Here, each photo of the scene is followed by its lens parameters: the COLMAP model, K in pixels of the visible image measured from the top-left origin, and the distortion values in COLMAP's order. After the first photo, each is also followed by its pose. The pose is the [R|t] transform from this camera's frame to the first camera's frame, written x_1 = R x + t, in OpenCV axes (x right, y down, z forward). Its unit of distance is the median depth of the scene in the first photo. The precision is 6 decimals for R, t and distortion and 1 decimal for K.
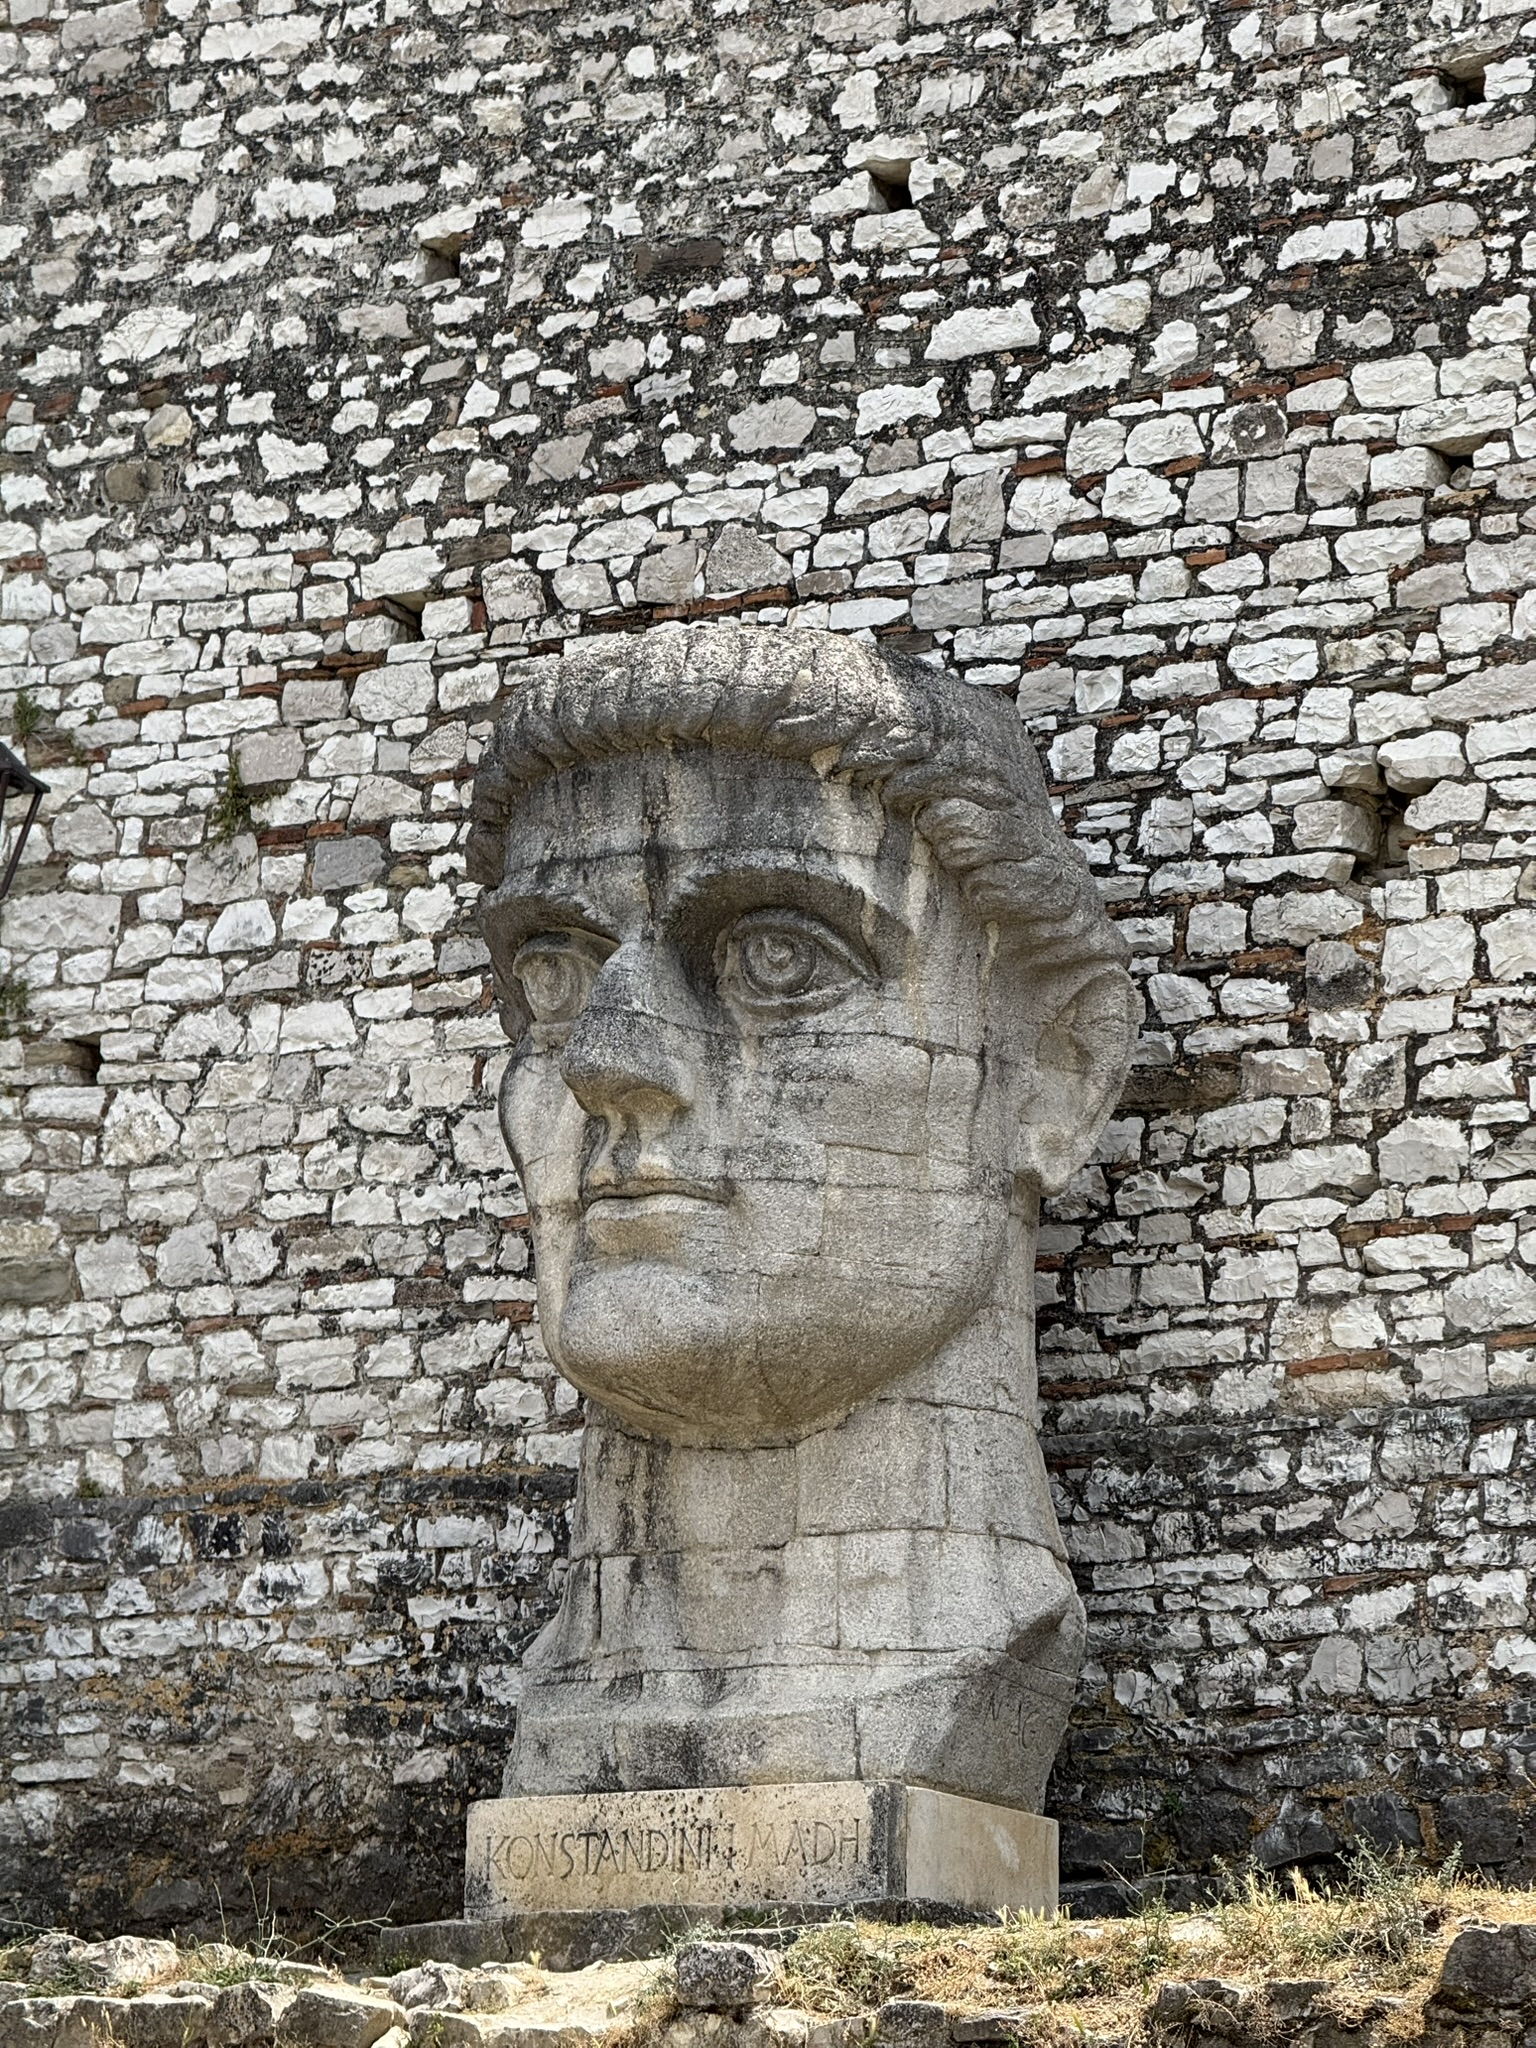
lens RADIAL K [[7204.2, 0, 863.0], [0, 7204.2, 995.6], [0, 0, 1]] dist [0.261121, 0.000000]
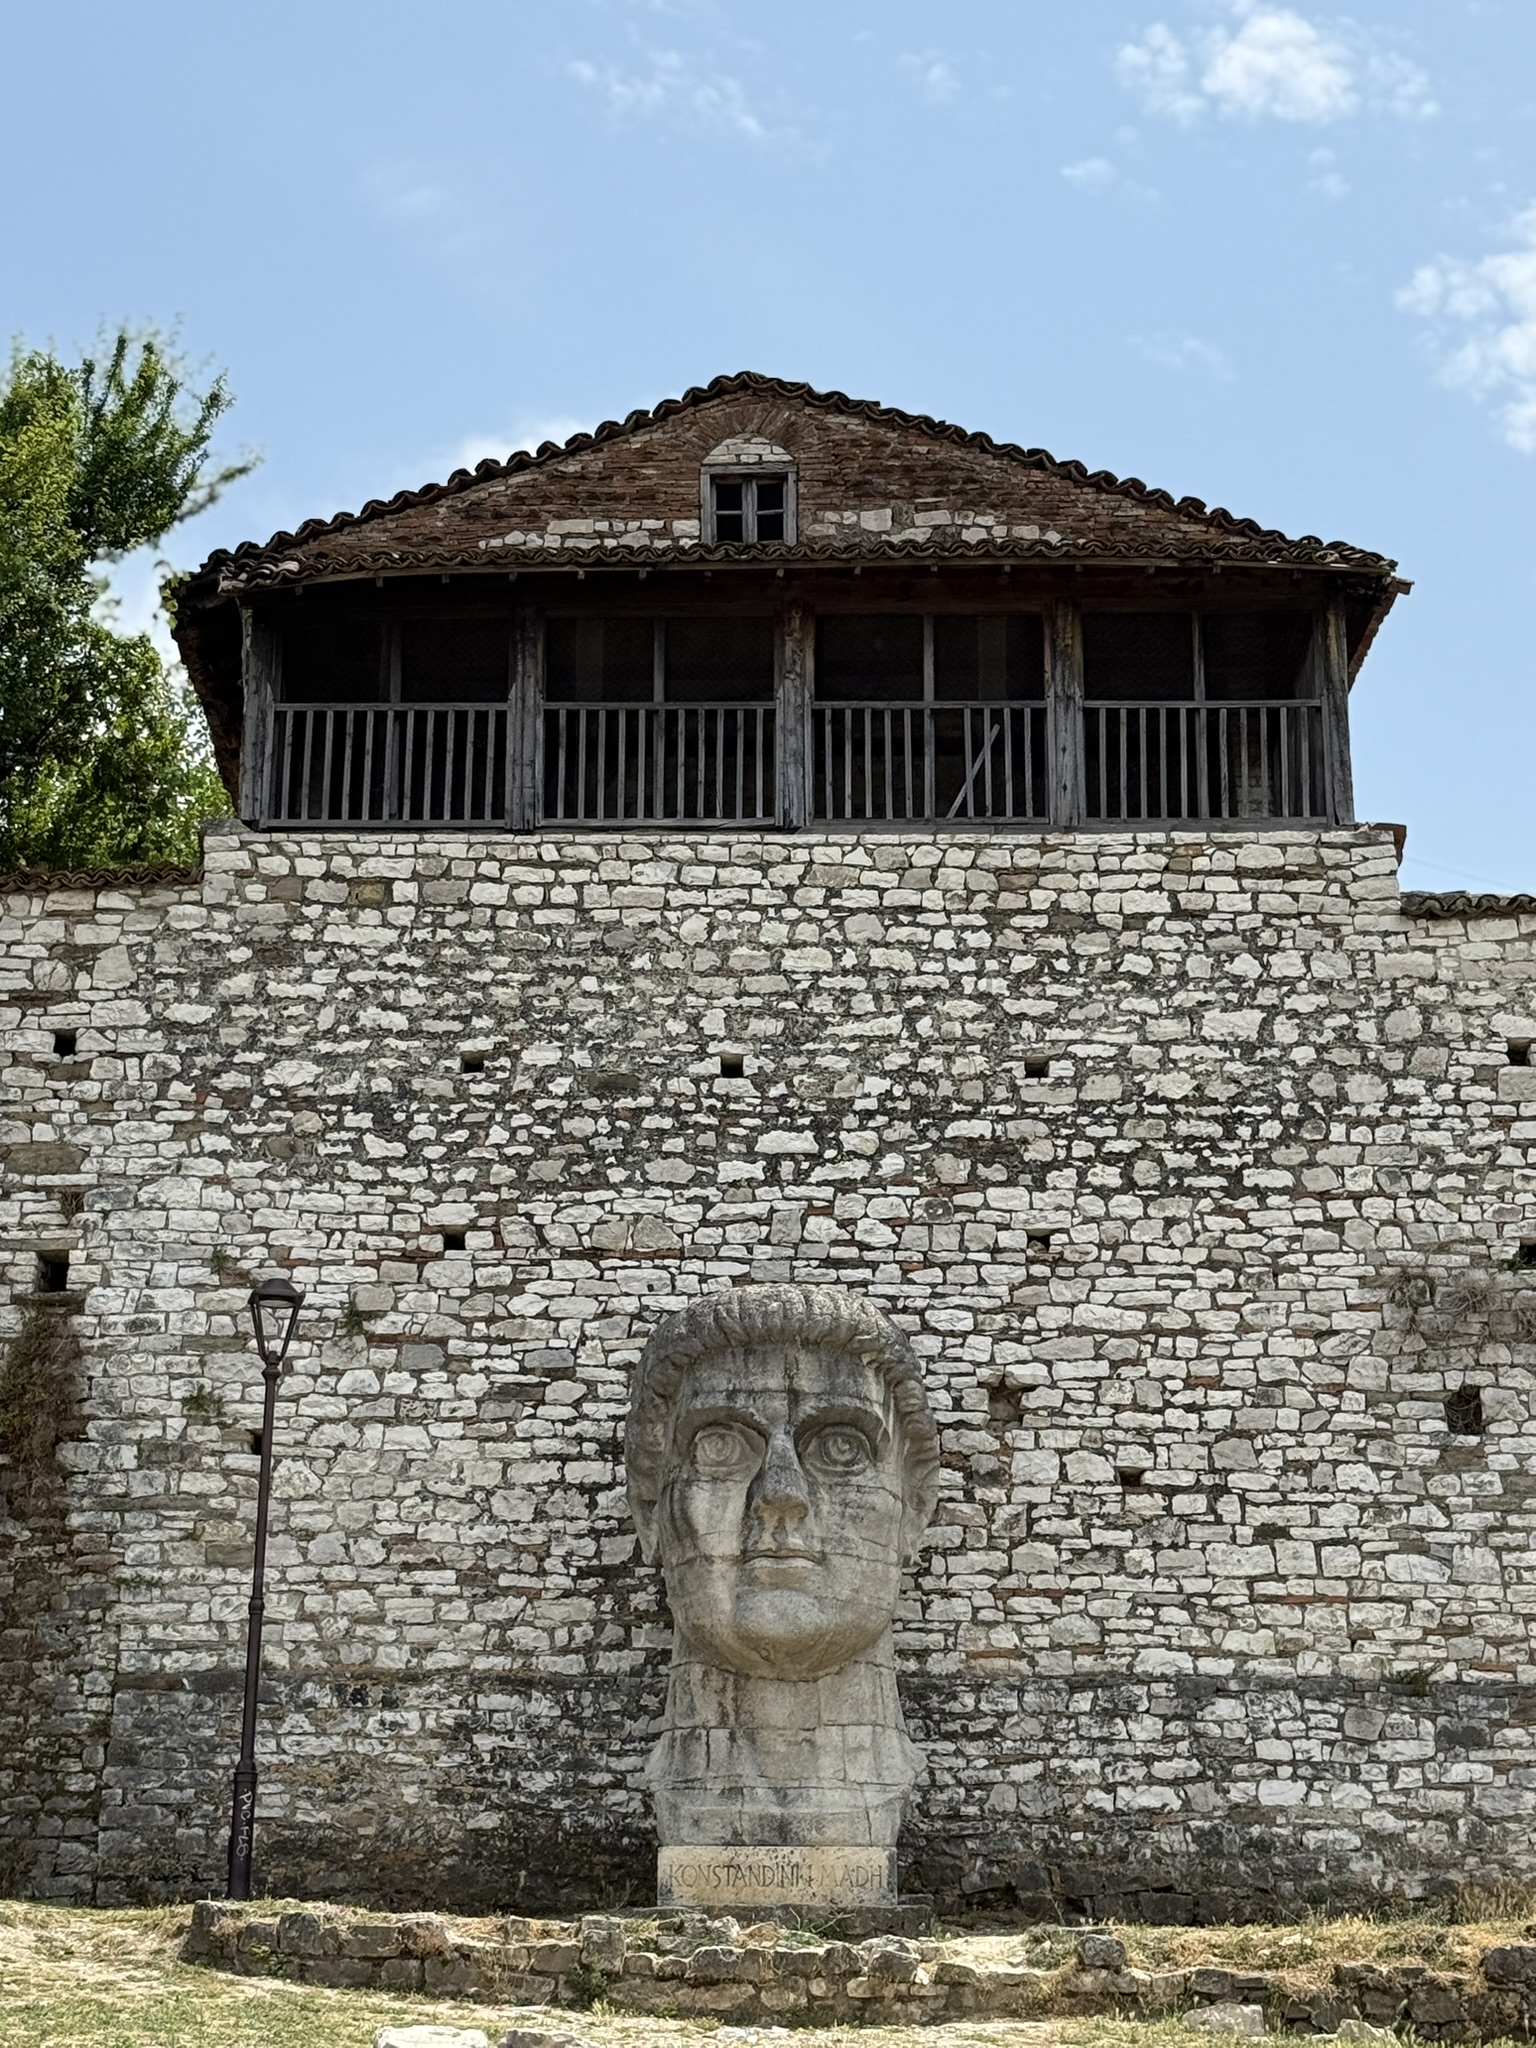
lens RADIAL K [[3922.0, 0, 756.9], [0, 3922.0, 1015.3], [0, 0, 1]] dist [0.148663, 0.000000]
pose [[0.867830, 0.139534, 0.476867, -0.547496], [-0.098954, 0.989068, -0.109325, -0.002116], [-0.486908, 0.047687, 0.872150, -0.002588]]
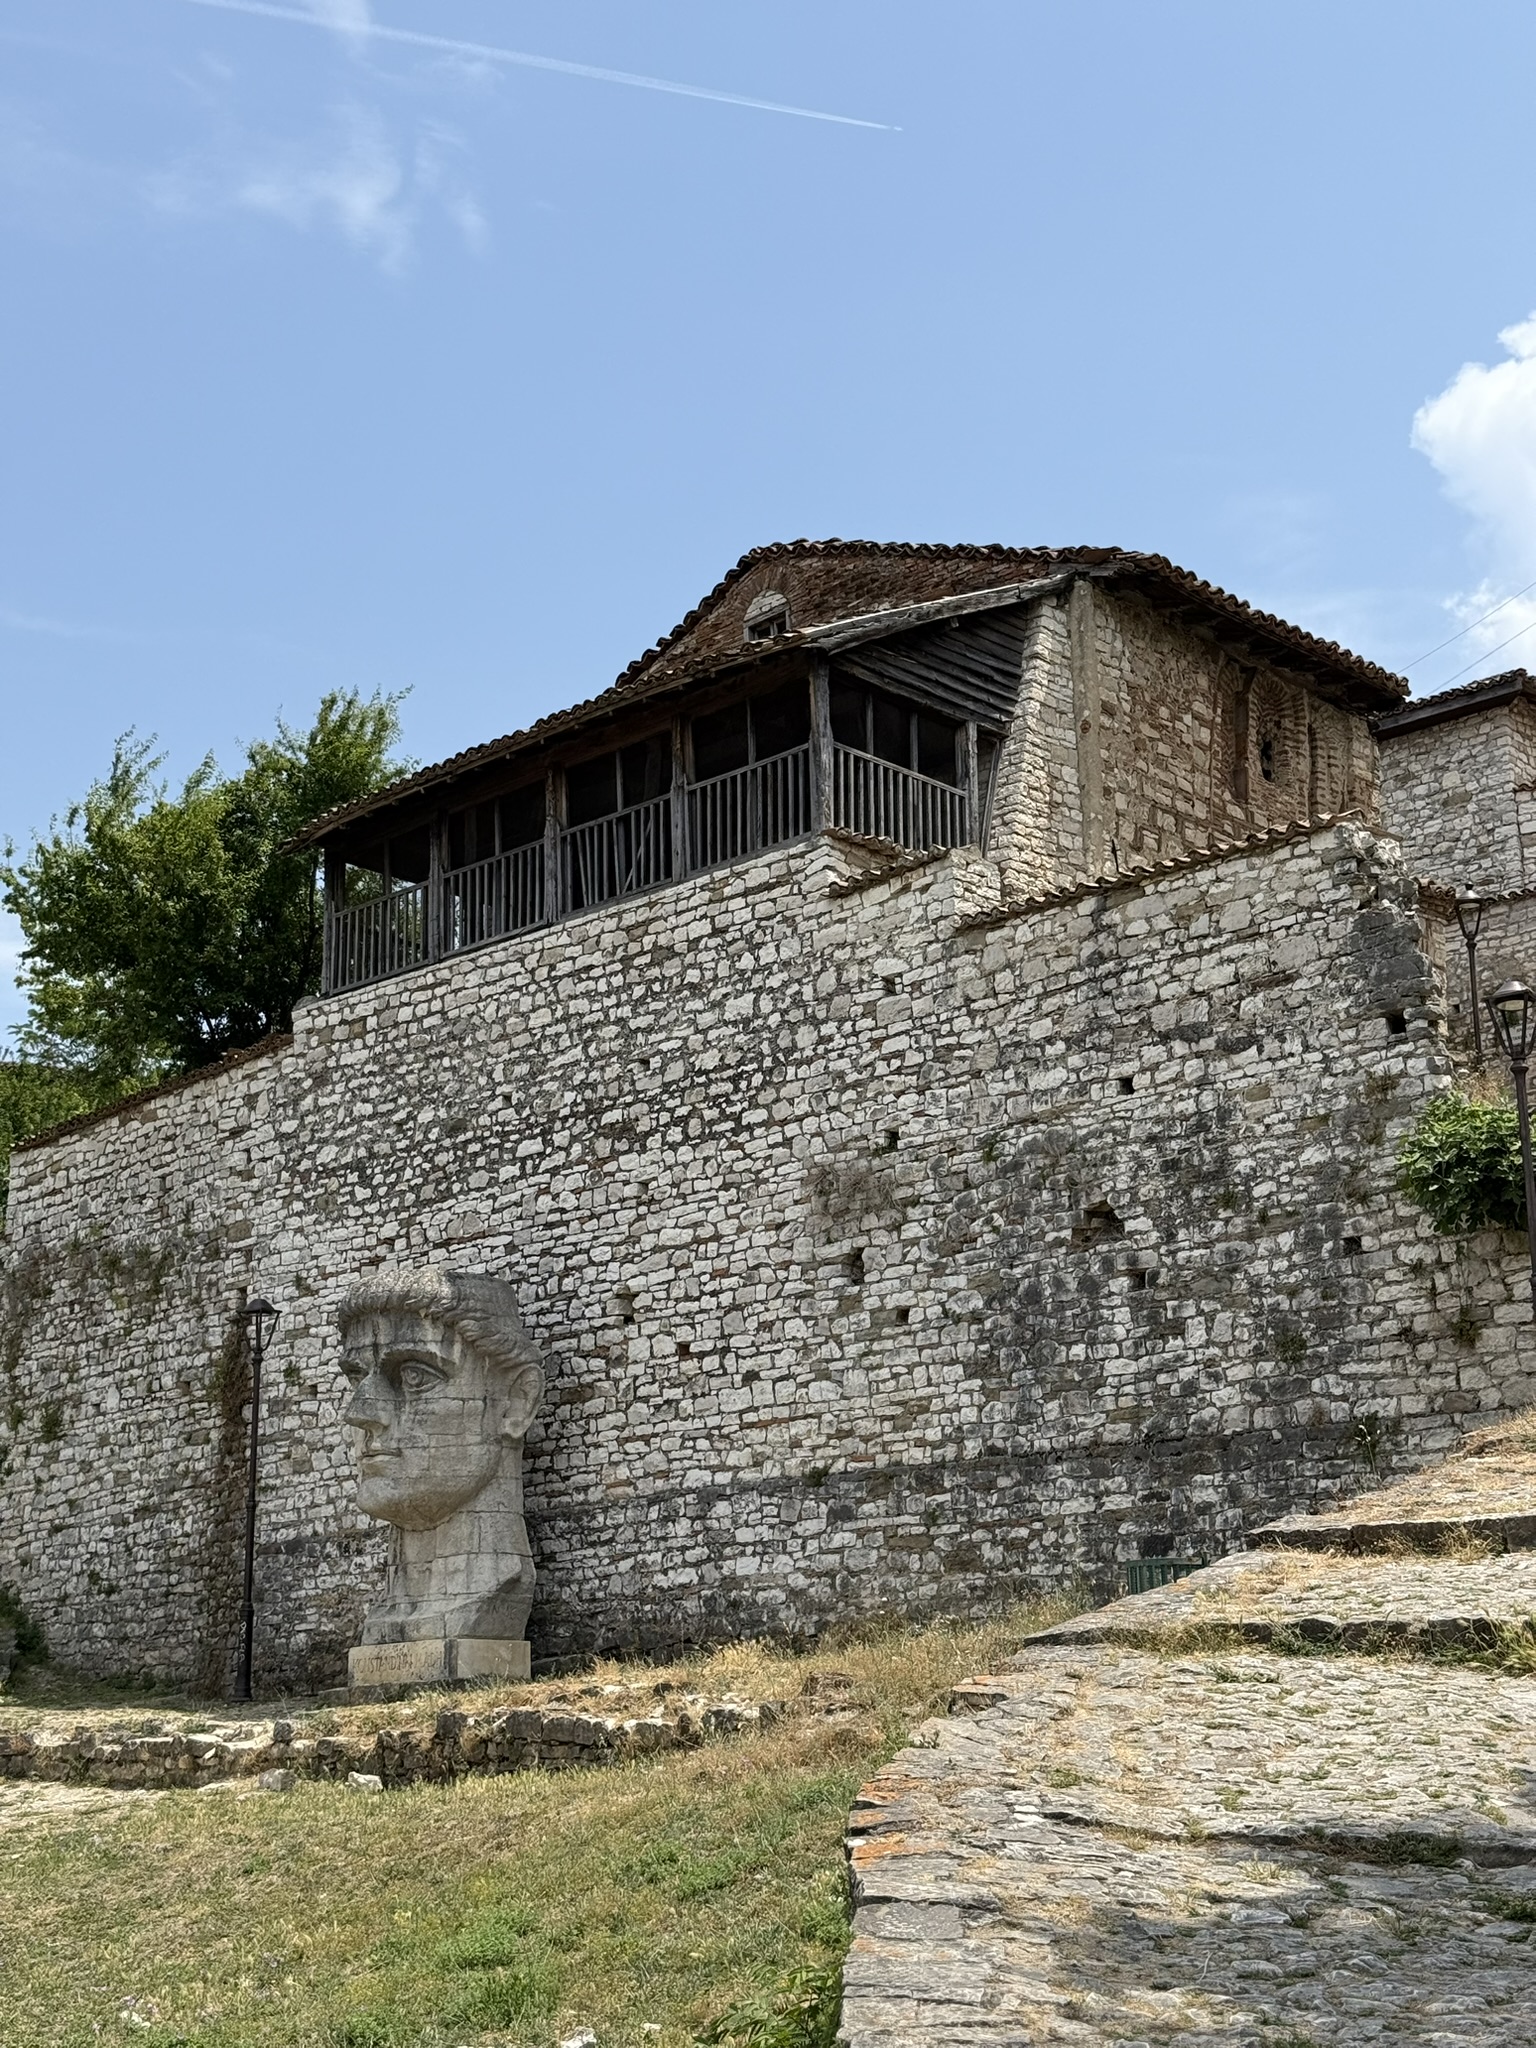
lens RADIAL K [[2854.0, 0, 783.9], [0, 2854.0, 1030.4], [0, 0, 1]] dist [0.167447, 0.000000]
pose [[0.973710, -0.101360, -0.203997, 0.383343], [0.094901, 0.994633, -0.041227, -0.081162], [0.207081, 0.020784, 0.978103, -0.191891]]
